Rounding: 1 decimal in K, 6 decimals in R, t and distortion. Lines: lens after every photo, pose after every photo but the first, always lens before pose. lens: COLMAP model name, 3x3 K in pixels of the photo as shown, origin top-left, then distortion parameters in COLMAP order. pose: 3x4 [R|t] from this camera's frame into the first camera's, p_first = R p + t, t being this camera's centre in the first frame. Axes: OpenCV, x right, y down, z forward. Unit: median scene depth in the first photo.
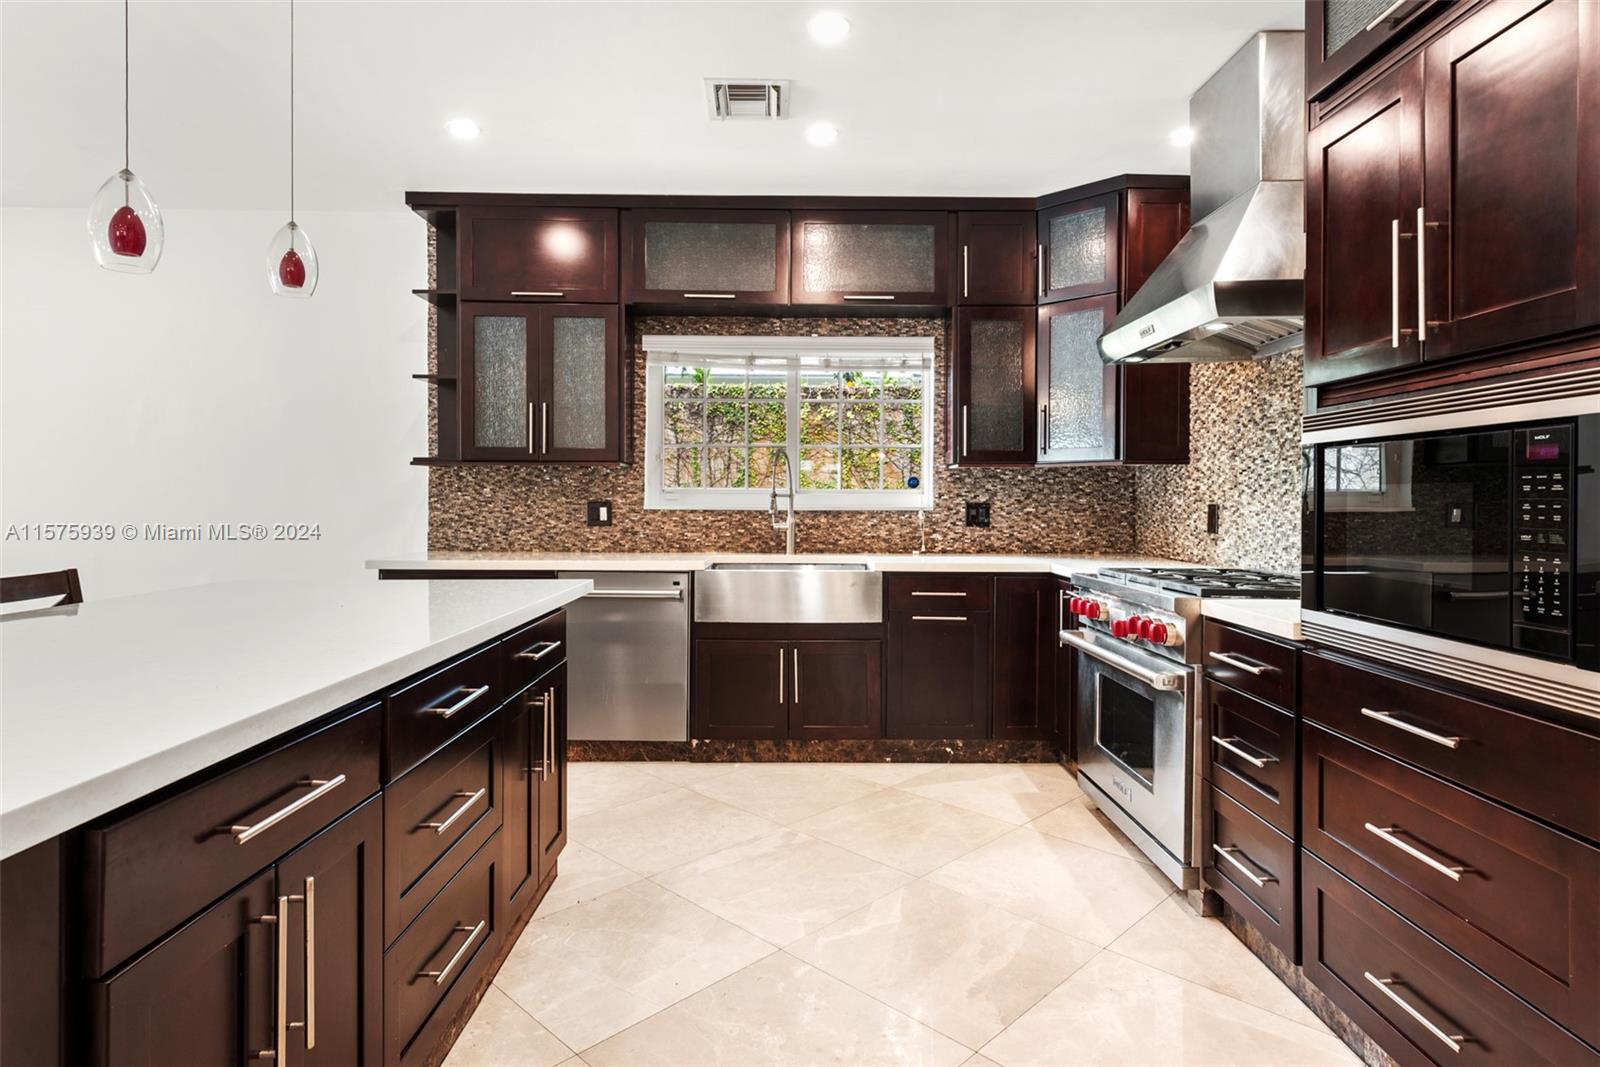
lens RADIAL K [[868.3, 0, 807.3], [0, 868.3, 504.3], [0, 0, 1]] dist [0.027219, -0.000260]
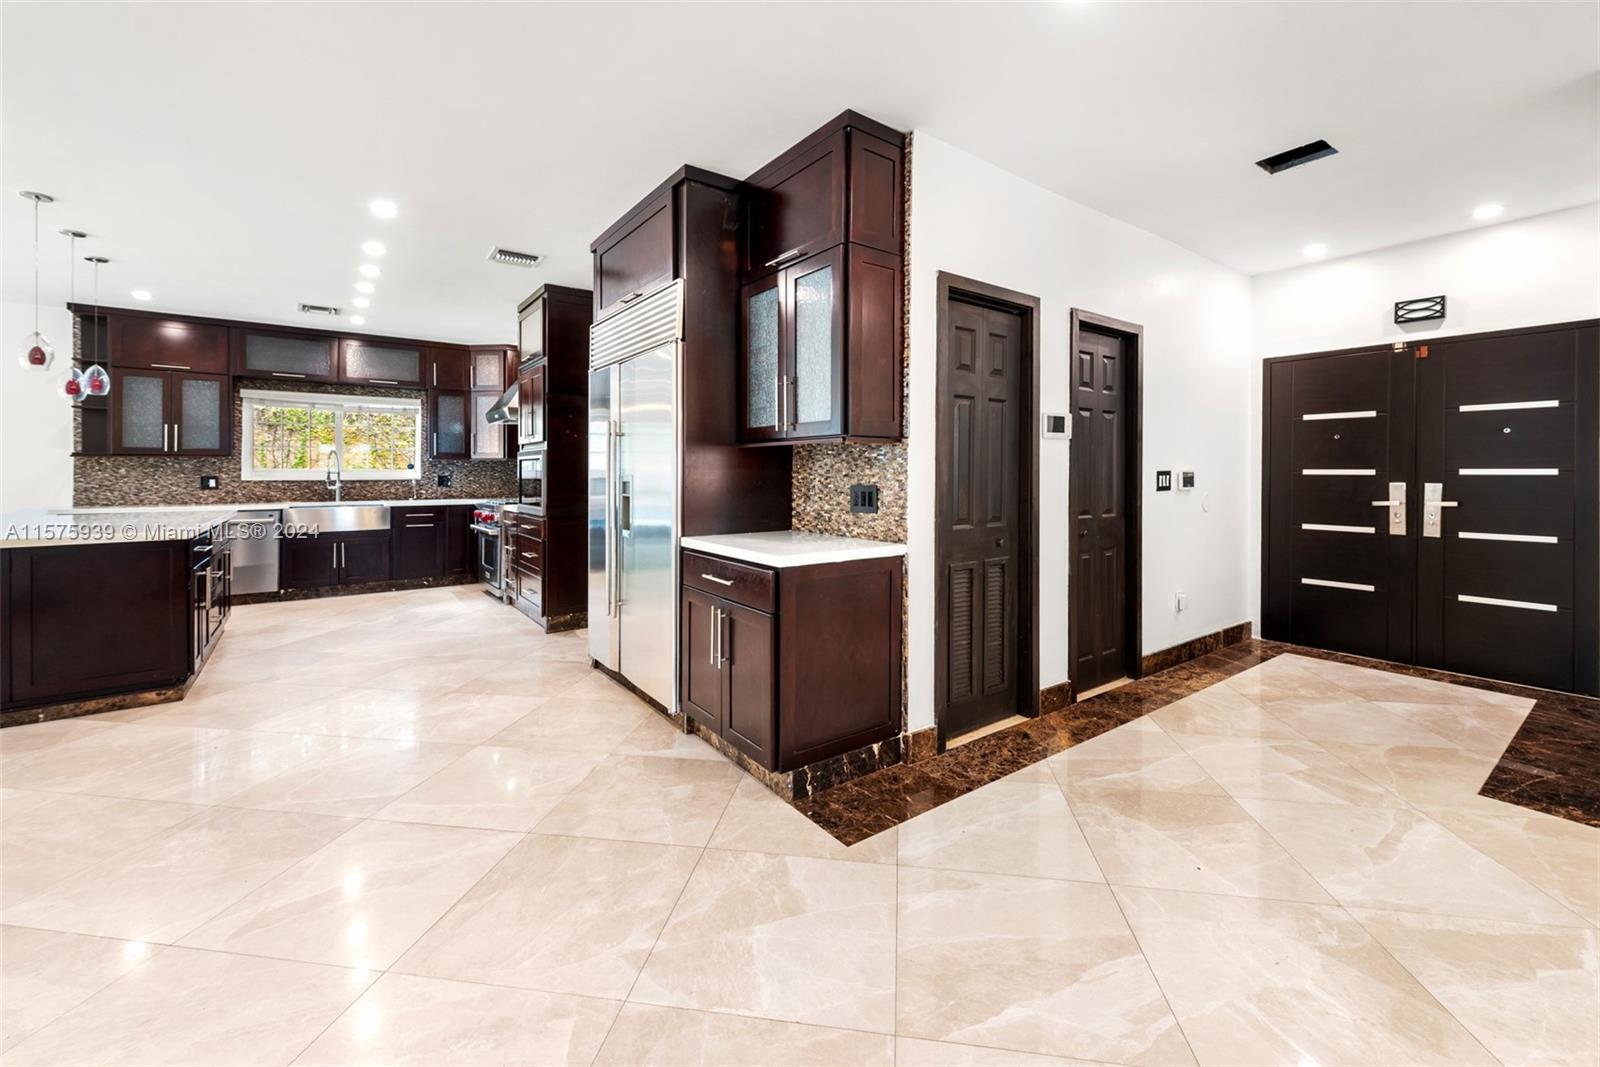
lens RADIAL K [[646.0, 0, 816.0], [0, 646.0, 471.7], [0, 0, 1]] dist [0.007812, -0.001963]
pose [[0.804067, -0.003171, 0.594531, -0.022023], [0.006933, 0.999968, -0.004042, 0.001190], [-0.594499, 0.007372, 0.804063, -0.887388]]
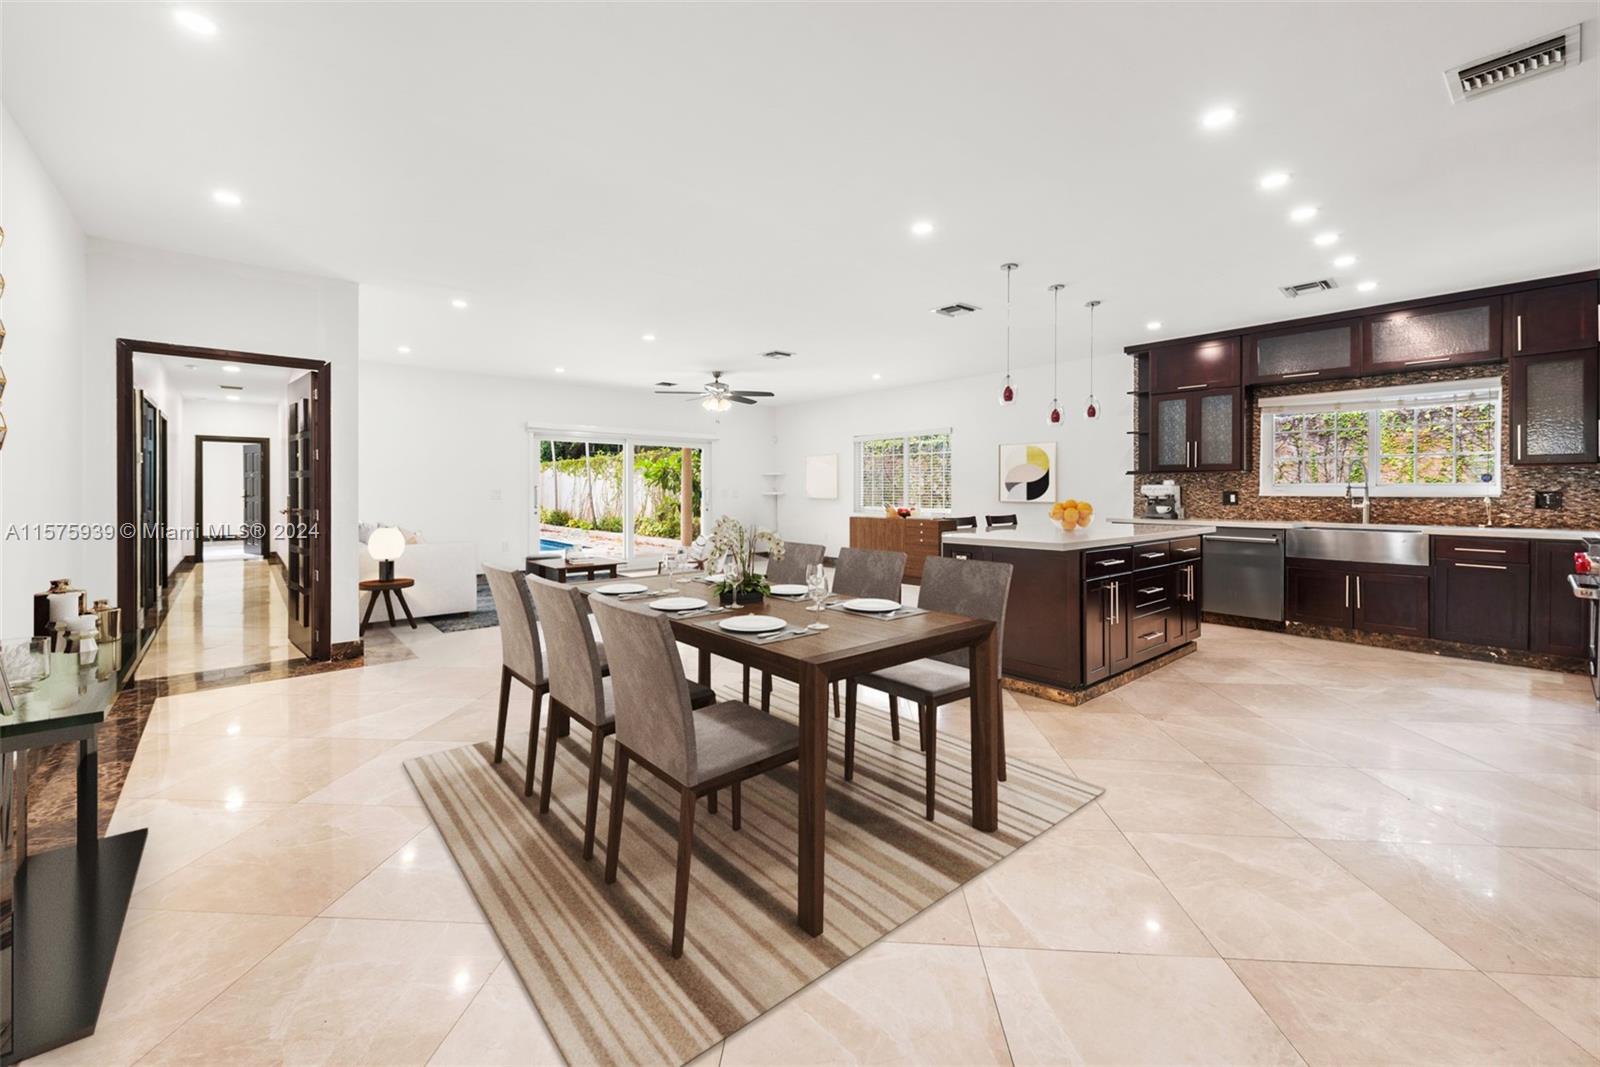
lens RADIAL K [[646.0, 0, 795.1], [0, 646.0, 493.5], [0, 0, 1]] dist [0.007812, -0.001963]
pose [[0.641899, -0.000983, -0.766788, 0.222365], [-0.000973, 0.999997, -0.002096, 0.004440], [0.766788, 0.002092, 0.641897, -0.589634]]
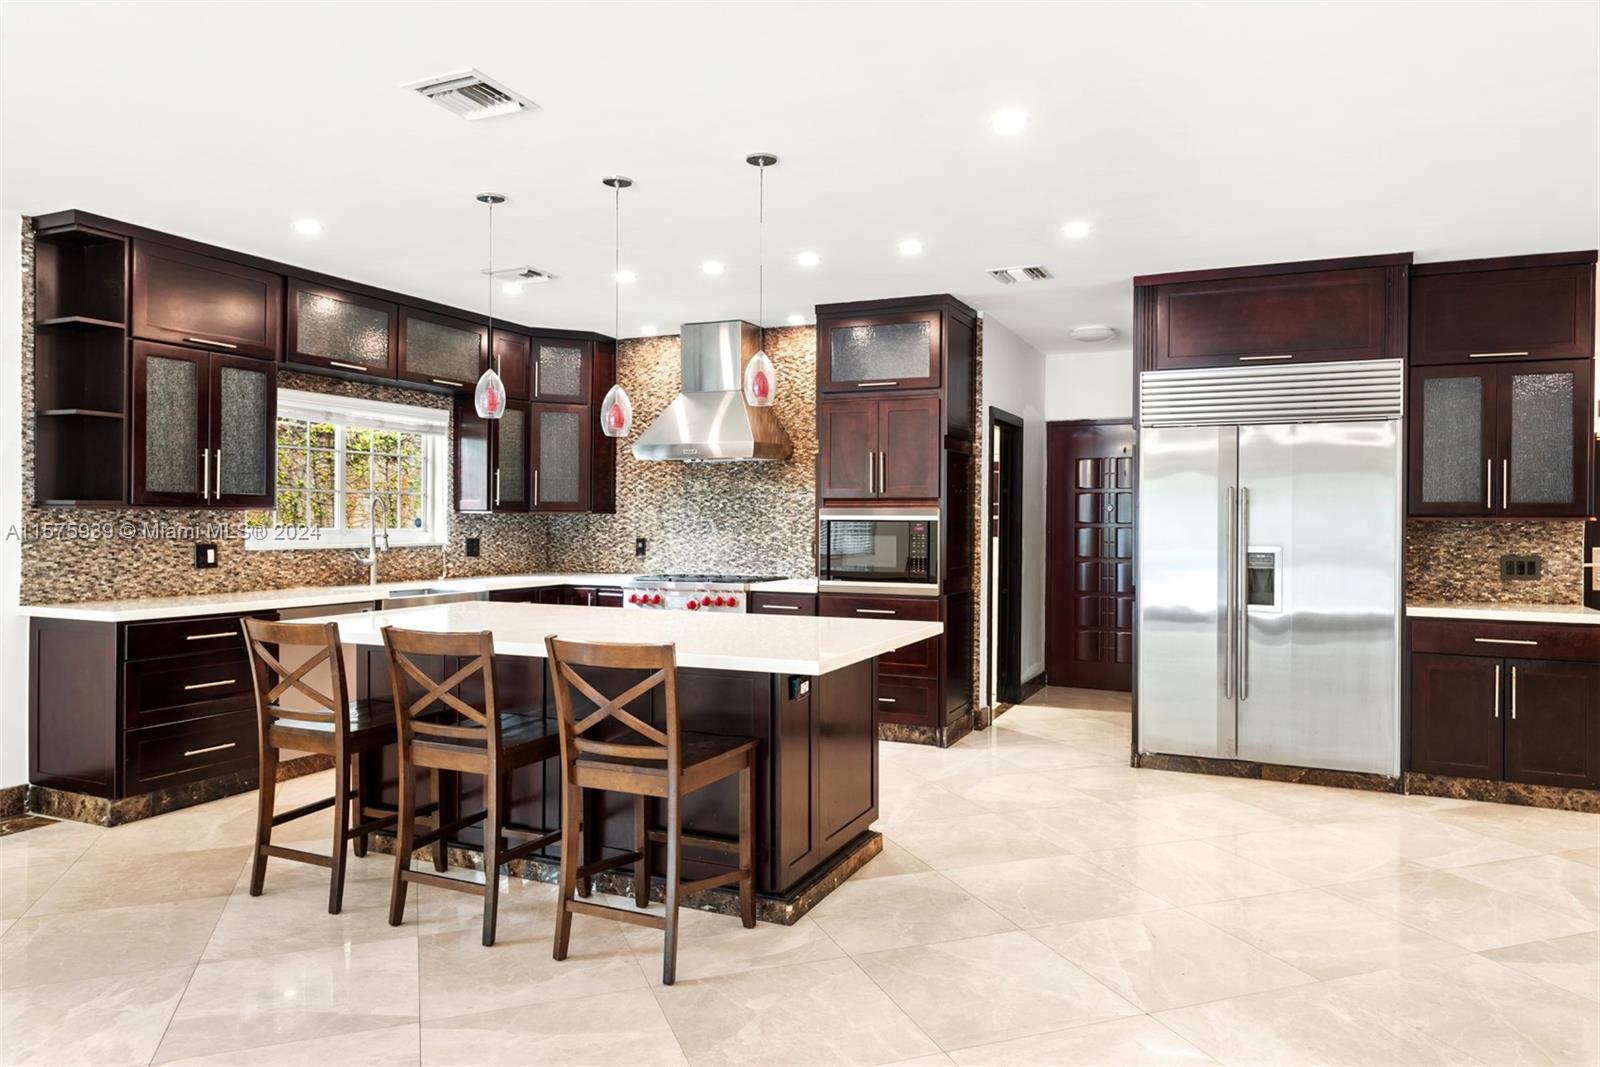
lens RADIAL K [[1050.7, 0, 816.7], [0, 1050.7, 522.2], [0, 0, 1]] dist [0.015271, -0.004206]
pose [[0.416027, -0.003686, 0.909345, -1.057552], [0.000966, 0.999993, 0.003612, -0.032183], [-0.909352, -0.000624, 0.416028, -0.149114]]
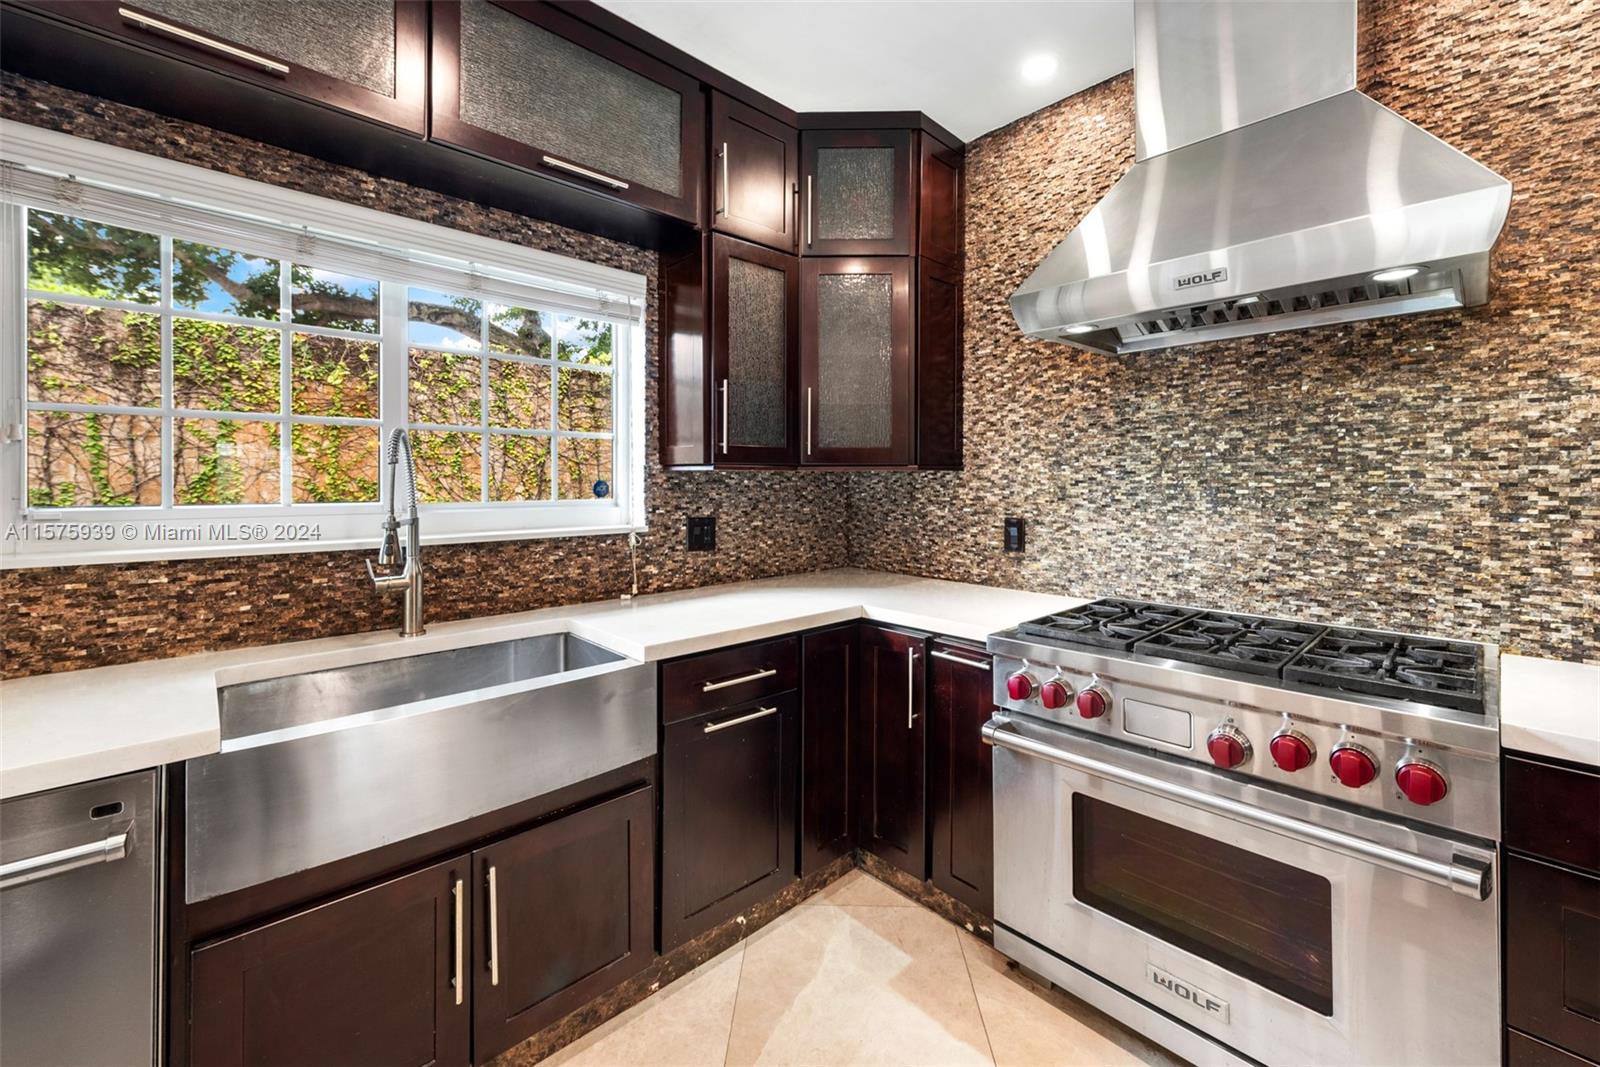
lens RADIAL K [[646.0, 0, 804.4], [0, 646.0, 483.2], [0, 0, 1]] dist [0.007812, -0.001963]
pose [[0.738830, -0.005571, 0.673869, -0.104652], [0.006352, 0.999979, 0.001304, -0.030599], [-0.673862, 0.003317, 0.738850, 0.548157]]
